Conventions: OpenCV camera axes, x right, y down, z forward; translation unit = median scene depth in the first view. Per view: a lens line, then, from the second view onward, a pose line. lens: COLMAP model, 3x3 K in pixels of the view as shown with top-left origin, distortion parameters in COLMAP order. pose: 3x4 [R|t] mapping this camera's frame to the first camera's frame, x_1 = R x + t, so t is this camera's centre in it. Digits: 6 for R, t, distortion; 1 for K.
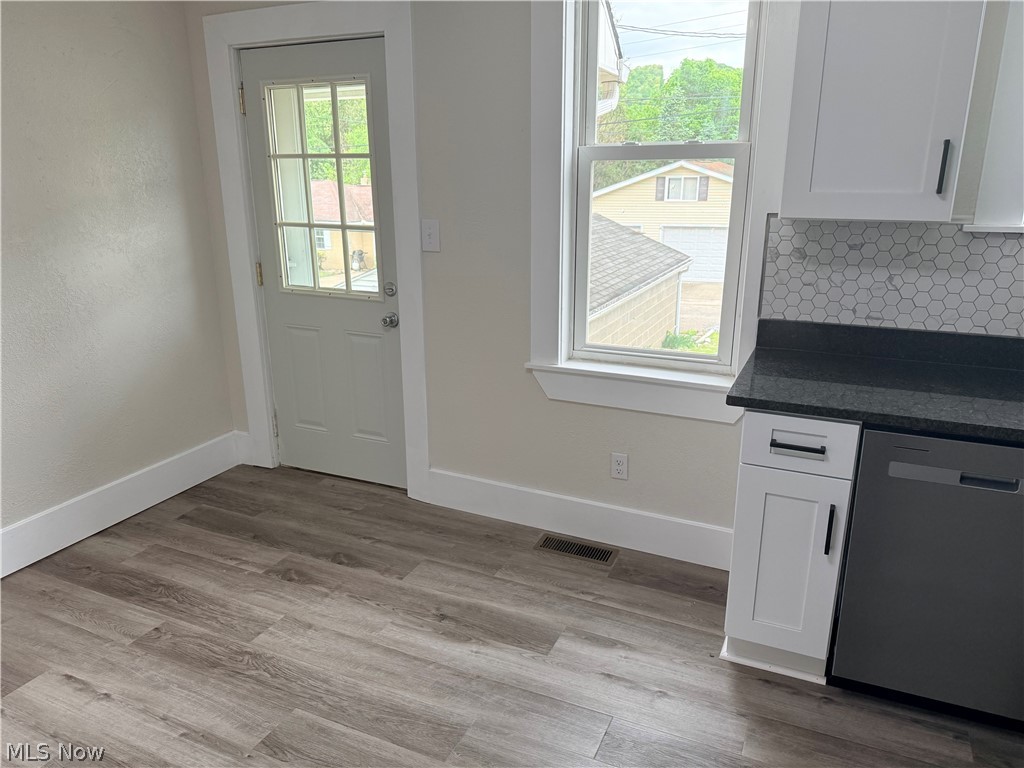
lens RADIAL K [[724.2, 0, 511.8], [0, 724.2, 391.9], [0, 0, 1]] dist [0.006622, -0.012851]
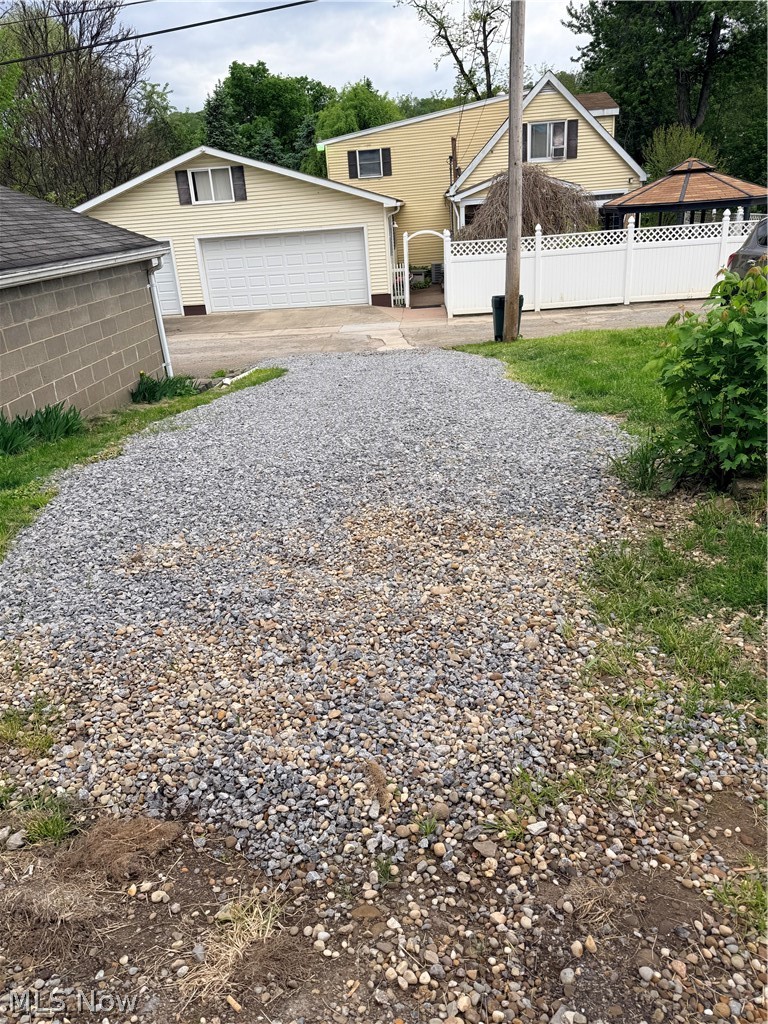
lens RADIAL K [[724.2, 0, 382.9], [0, 724.2, 512.0], [0, 0, 1]] dist [0.006622, -0.012851]
pose [[0.937102, -0.184042, 0.296594, 0.114270], [0.156853, 0.981111, 0.113214, -0.004902], [-0.311828, -0.059572, 0.948269, 0.206080]]
